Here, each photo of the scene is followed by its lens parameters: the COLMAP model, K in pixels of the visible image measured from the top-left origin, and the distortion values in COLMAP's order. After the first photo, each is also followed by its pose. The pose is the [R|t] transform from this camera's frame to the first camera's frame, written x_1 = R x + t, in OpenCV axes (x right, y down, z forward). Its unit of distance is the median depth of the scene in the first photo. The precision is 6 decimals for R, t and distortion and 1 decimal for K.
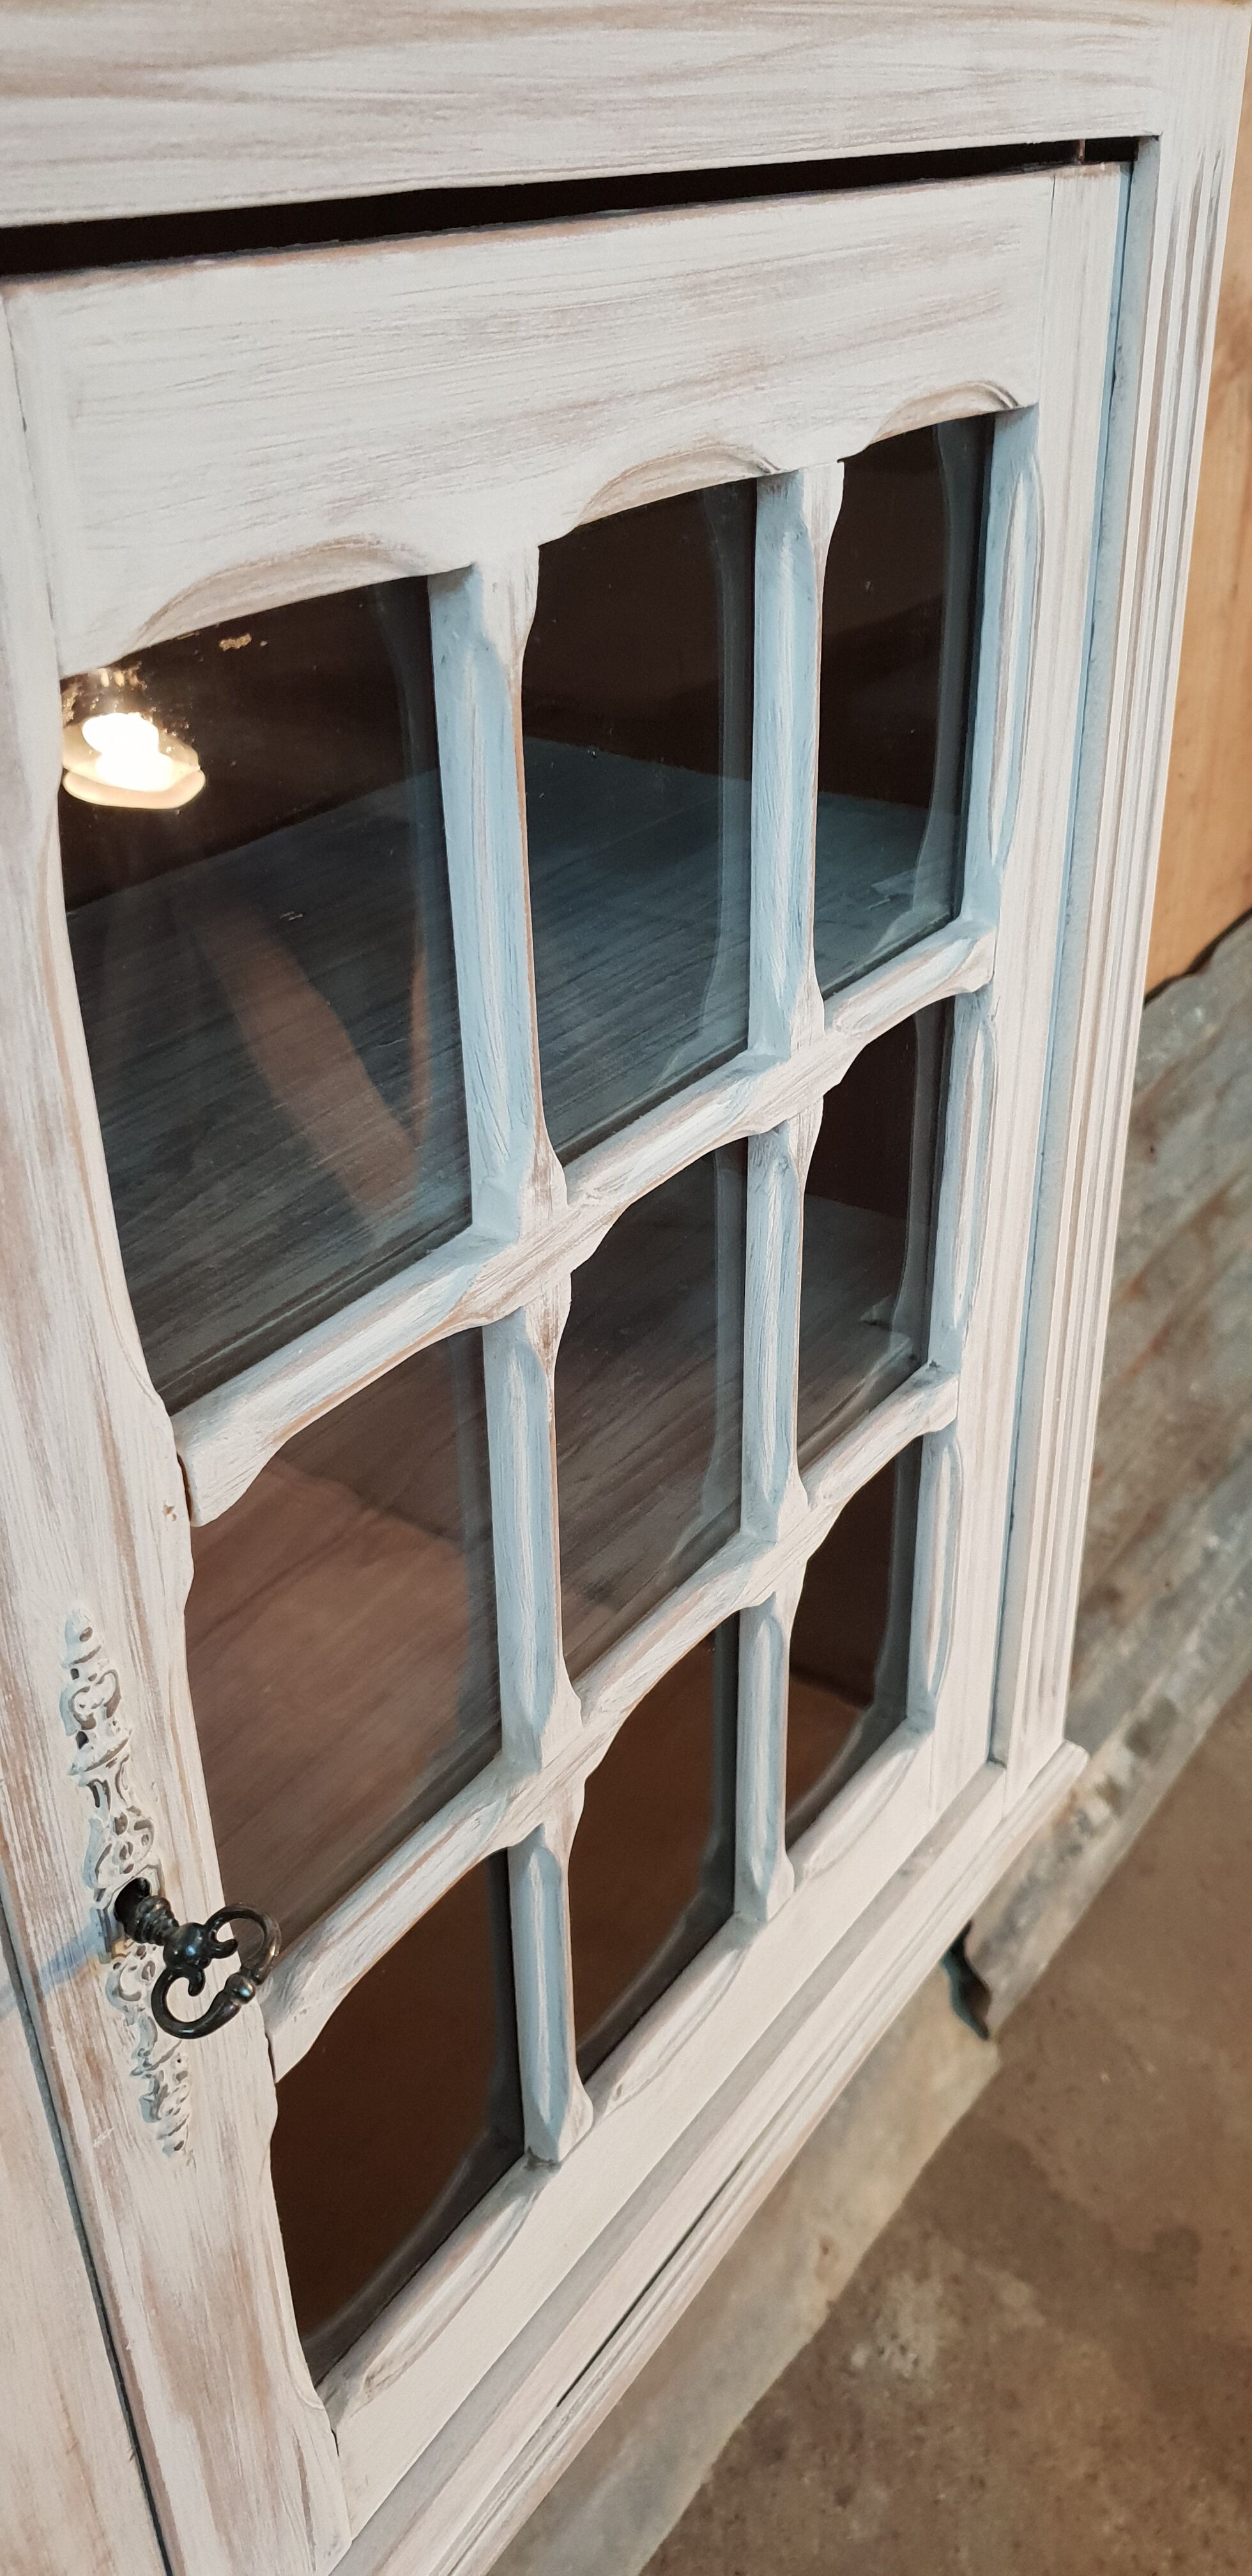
lens RADIAL K [[2019.4, 0, 630.4], [0, 2019.4, 1270.5], [0, 0, 1]] dist [0.005350, 0.005934]
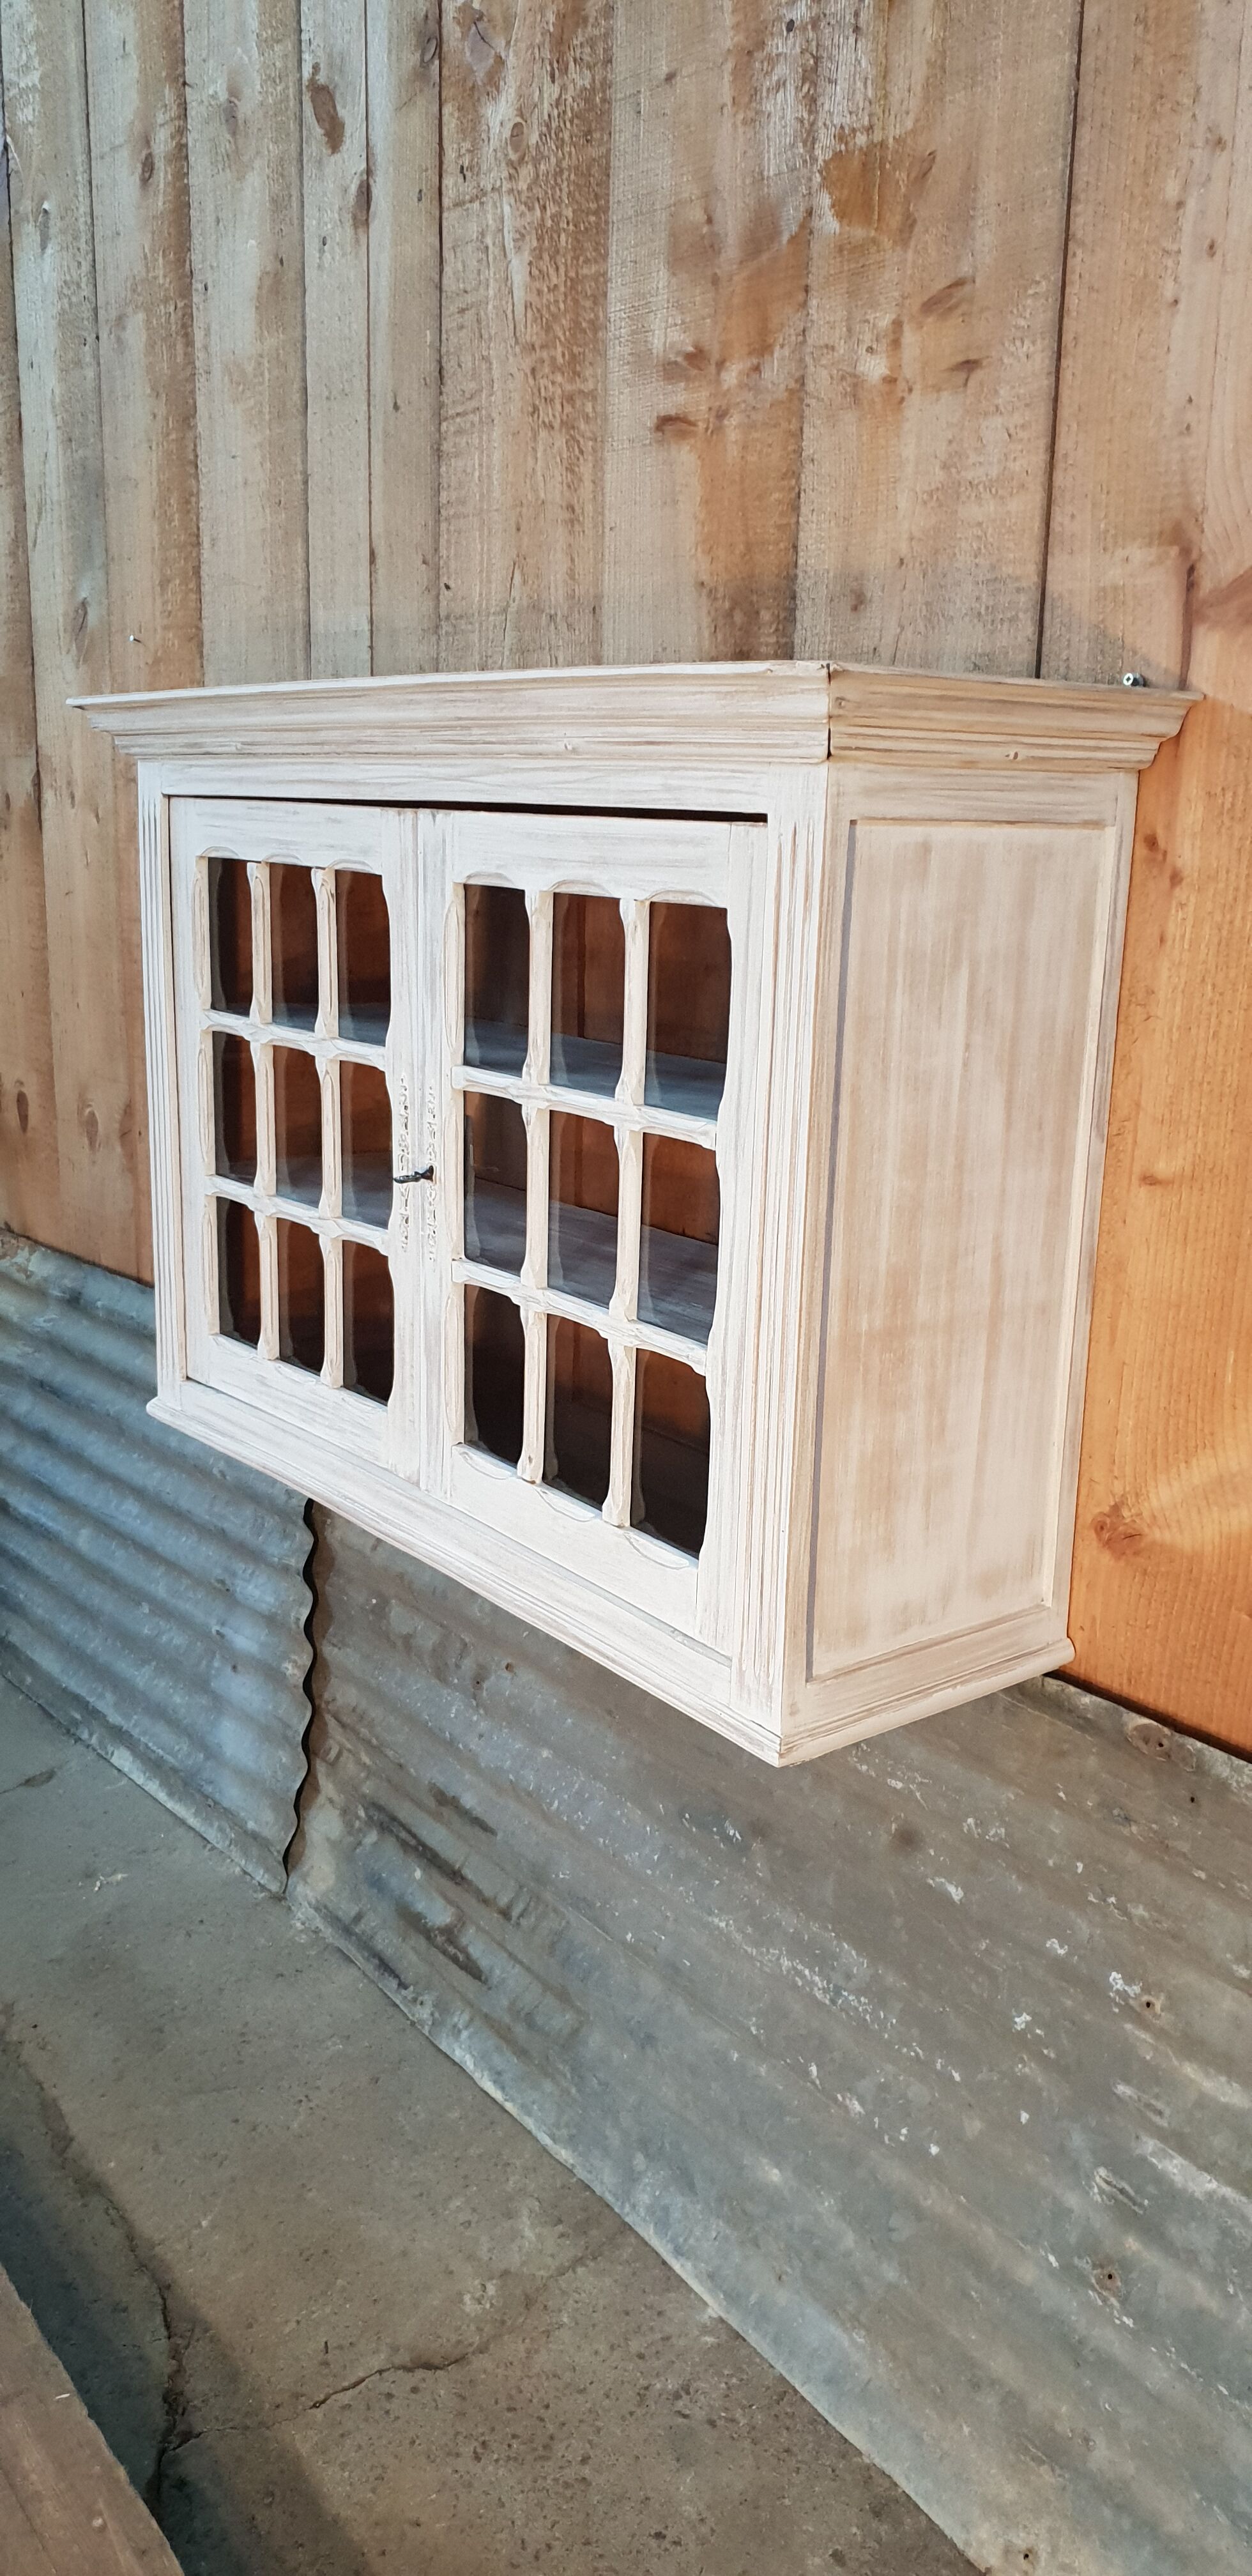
lens RADIAL K [[2019.4, 0, 634.5], [0, 2019.4, 1284.3], [0, 0, 1]] dist [0.005350, 0.005934]
pose [[-0.271878, 0.237075, -0.932672, 1.084588], [-0.510443, 0.786079, 0.348609, -0.354476], [0.815800, 0.570855, -0.092705, 0.571186]]
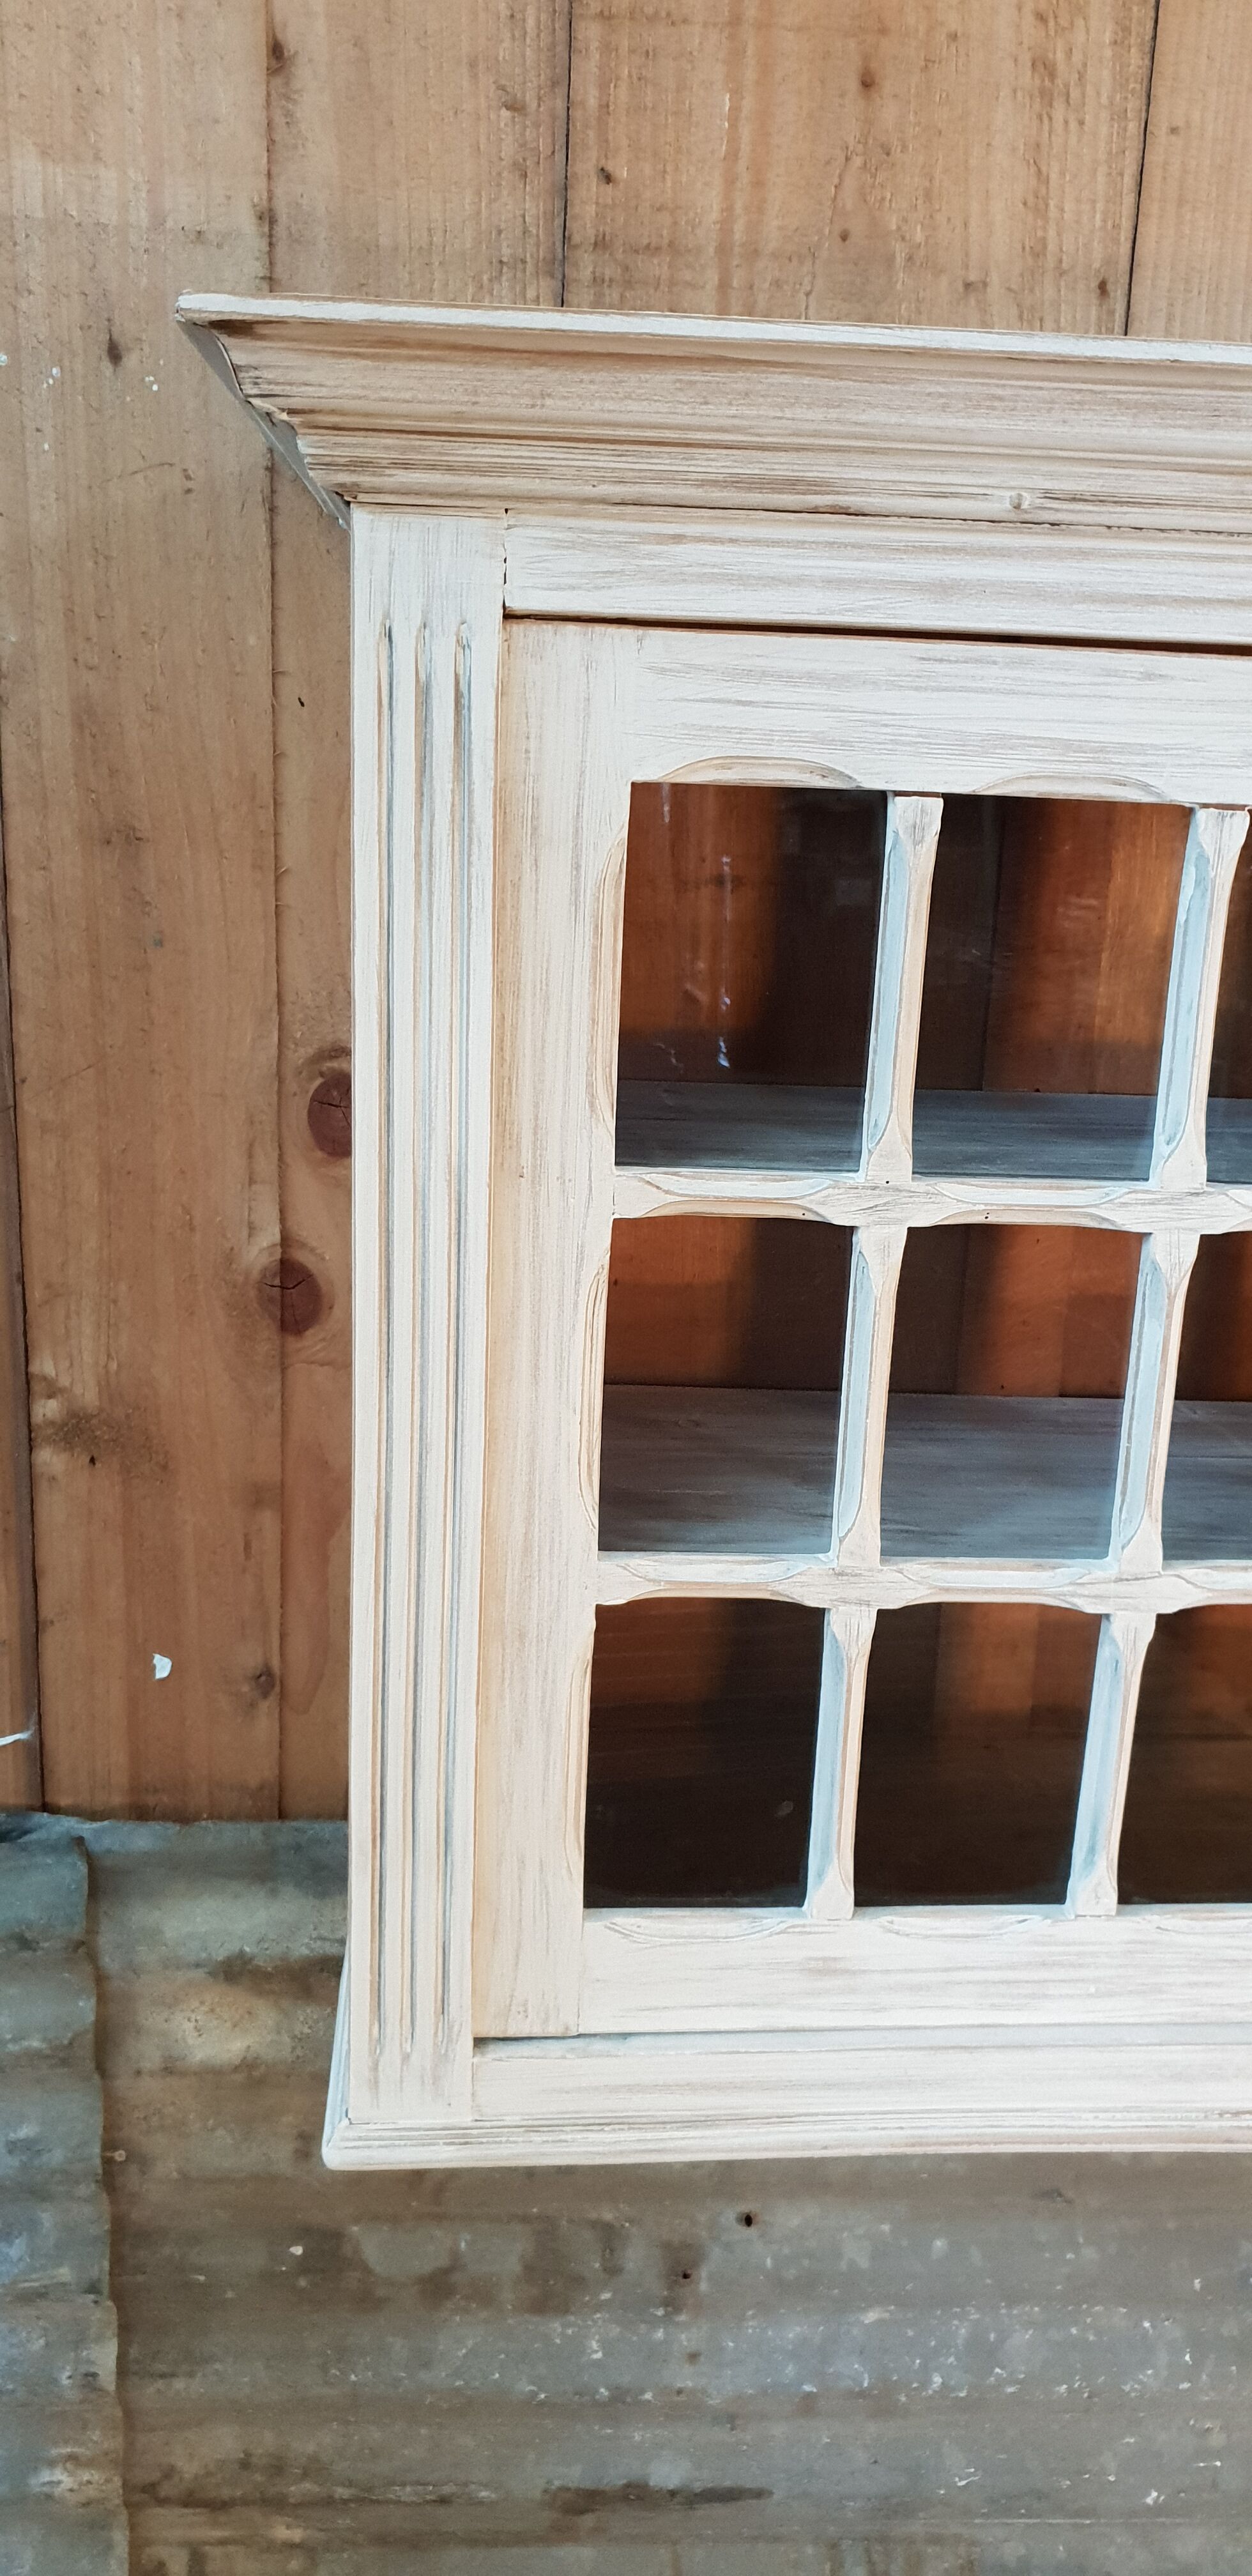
lens RADIAL K [[2019.4, 0, 638.6], [0, 2019.4, 1286.2], [0, 0, 1]] dist [0.005350, 0.005934]
pose [[0.634480, 0.247182, -0.732350, 0.183351], [-0.442121, 0.893240, -0.081552, 0.241234], [0.634006, 0.375530, 0.676028, -0.320944]]
